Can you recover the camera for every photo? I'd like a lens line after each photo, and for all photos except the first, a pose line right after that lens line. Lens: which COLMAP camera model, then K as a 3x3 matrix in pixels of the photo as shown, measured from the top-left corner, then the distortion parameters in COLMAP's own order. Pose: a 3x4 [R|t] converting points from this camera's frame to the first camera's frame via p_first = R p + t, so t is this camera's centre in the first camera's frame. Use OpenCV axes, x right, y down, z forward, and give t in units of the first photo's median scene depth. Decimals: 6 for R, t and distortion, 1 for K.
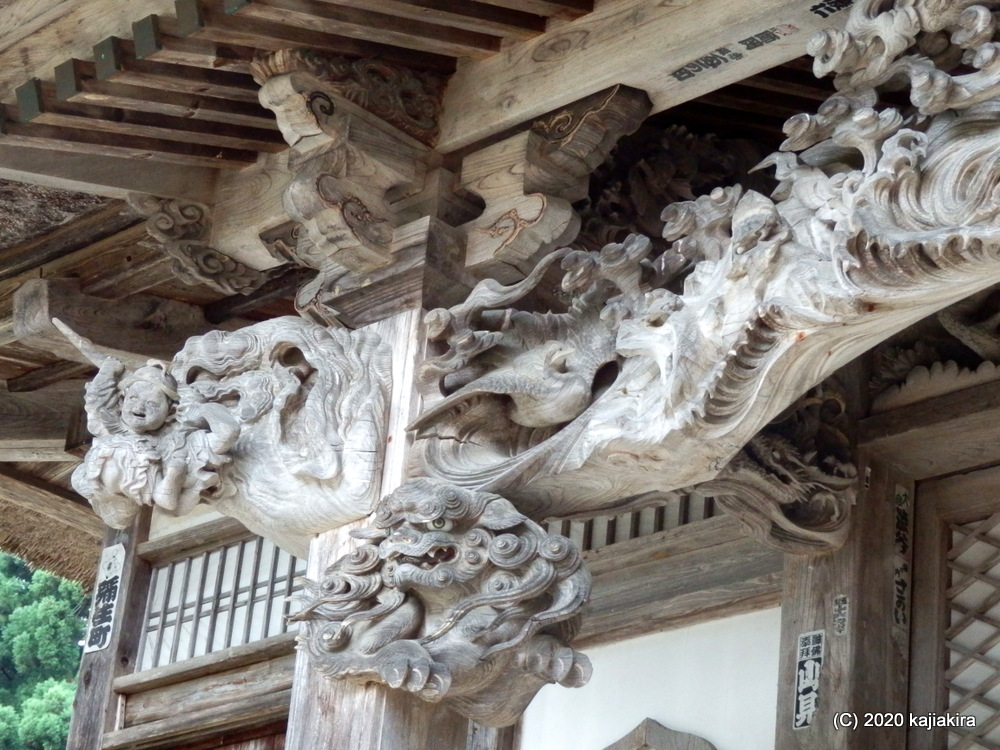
lens RADIAL K [[2626.4, 0, 500.0], [0, 2626.4, 375.0], [0, 0, 1]] dist [-0.002867, -0.179277]
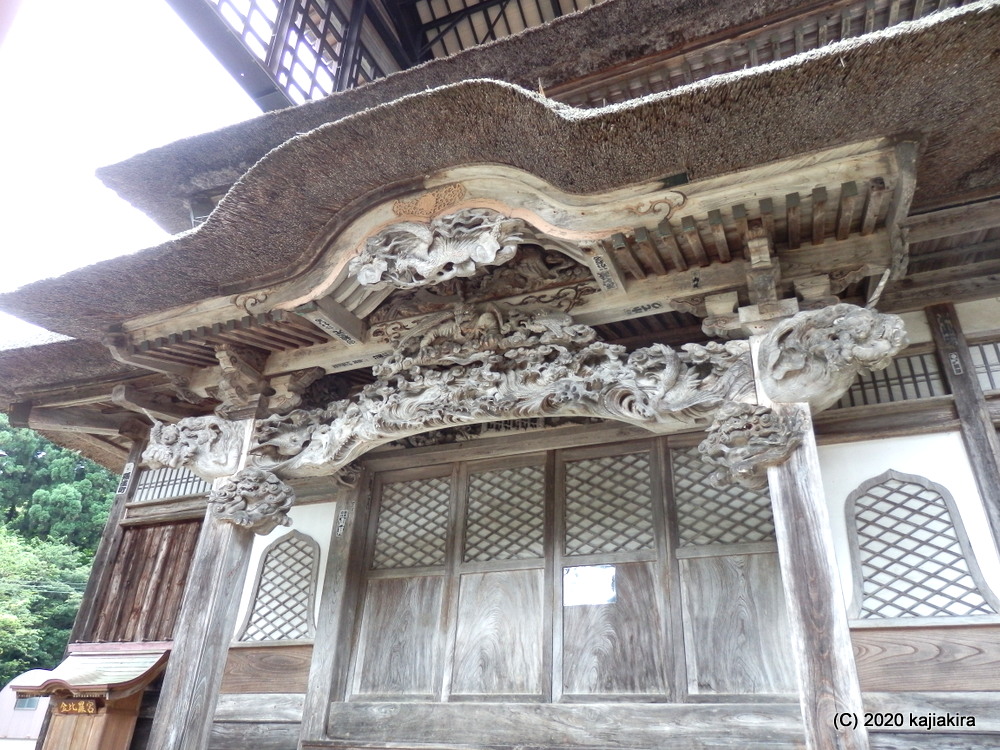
lens RADIAL K [[735.8, 0, 500.0], [0, 735.8, 375.0], [0, 0, 1]] dist [-0.002689, 0.004424]
pose [[0.927761, 0.133483, 0.348485, -0.086050], [-0.114534, 0.990620, -0.074525, -0.052955], [-0.355164, 0.029228, 0.934347, -0.095387]]
